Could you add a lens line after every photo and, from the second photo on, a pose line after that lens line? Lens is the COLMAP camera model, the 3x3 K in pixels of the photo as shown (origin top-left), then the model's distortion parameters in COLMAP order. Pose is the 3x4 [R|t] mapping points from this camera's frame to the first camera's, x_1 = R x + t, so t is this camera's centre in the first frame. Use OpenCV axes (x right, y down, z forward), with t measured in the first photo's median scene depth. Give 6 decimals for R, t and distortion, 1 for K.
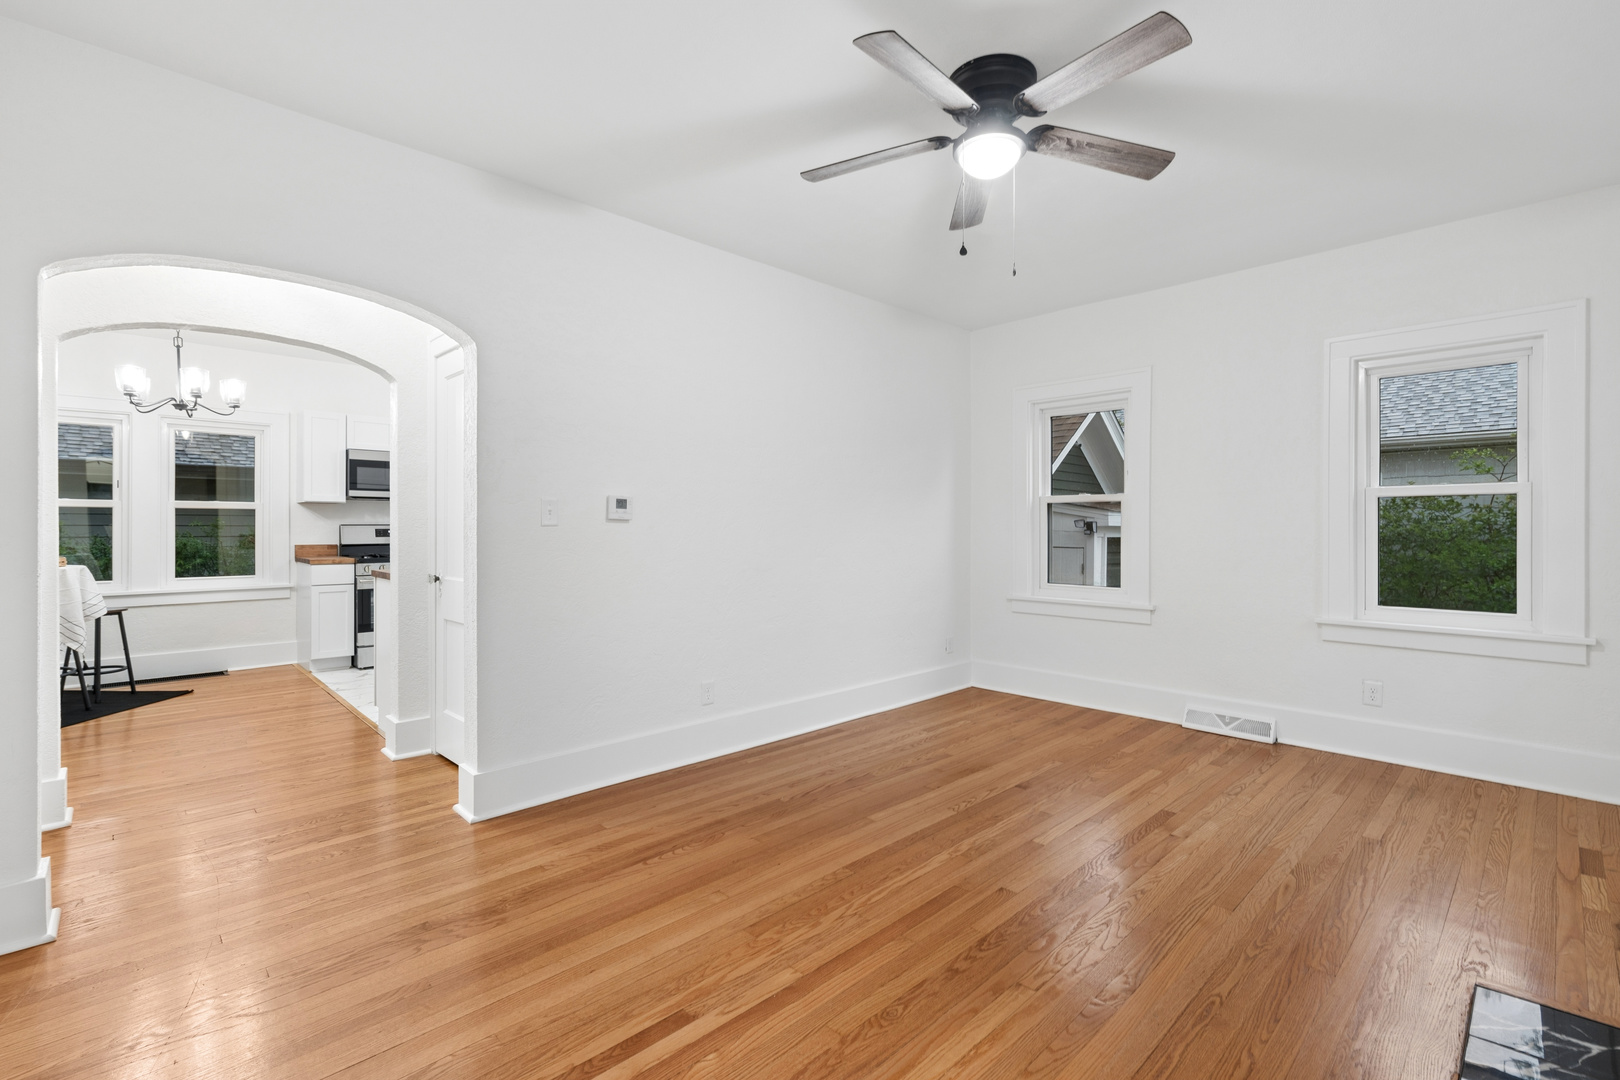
lens RADIAL K [[728.5, 0, 811.7], [0, 728.5, 536.5], [0, 0, 1]] dist [0.001764, -0.000142]
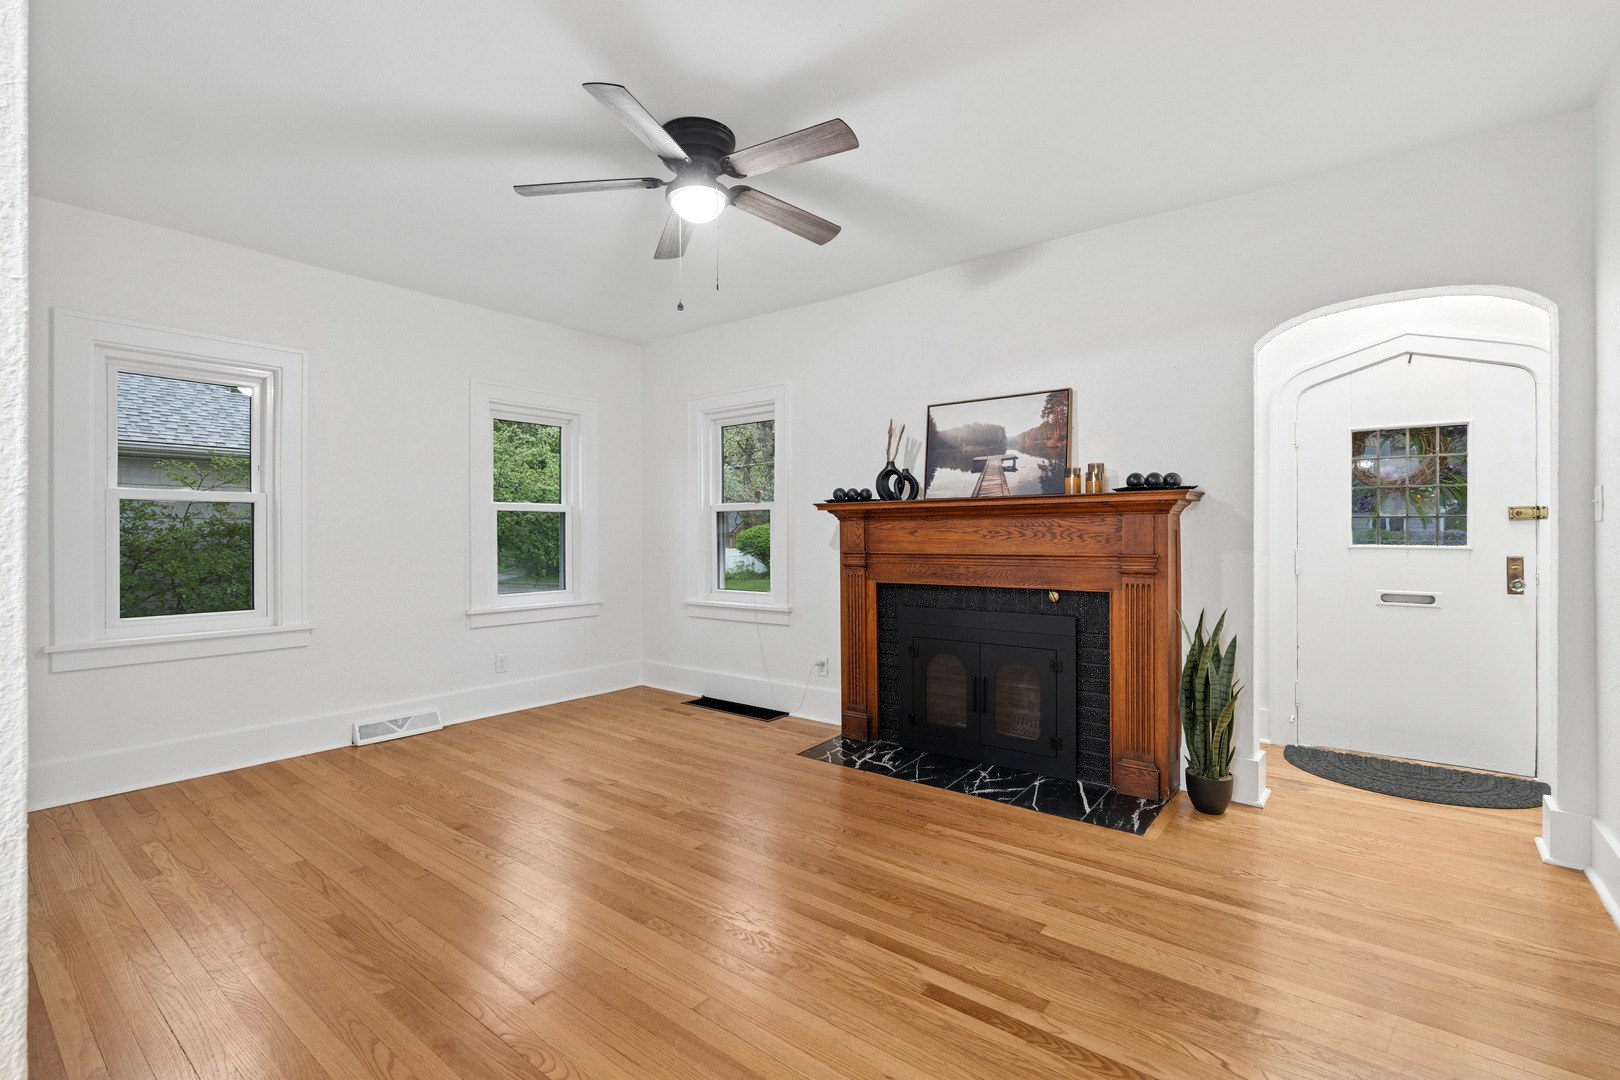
lens RADIAL K [[728.5, 0, 810.5], [0, 728.5, 531.8], [0, 0, 1]] dist [0.001764, -0.000142]
pose [[-0.131800, 0.005671, 0.991260, -0.599160], [0.017047, 0.999849, -0.003453, -0.001965], [-0.991130, 0.016443, -0.131877, 0.649717]]
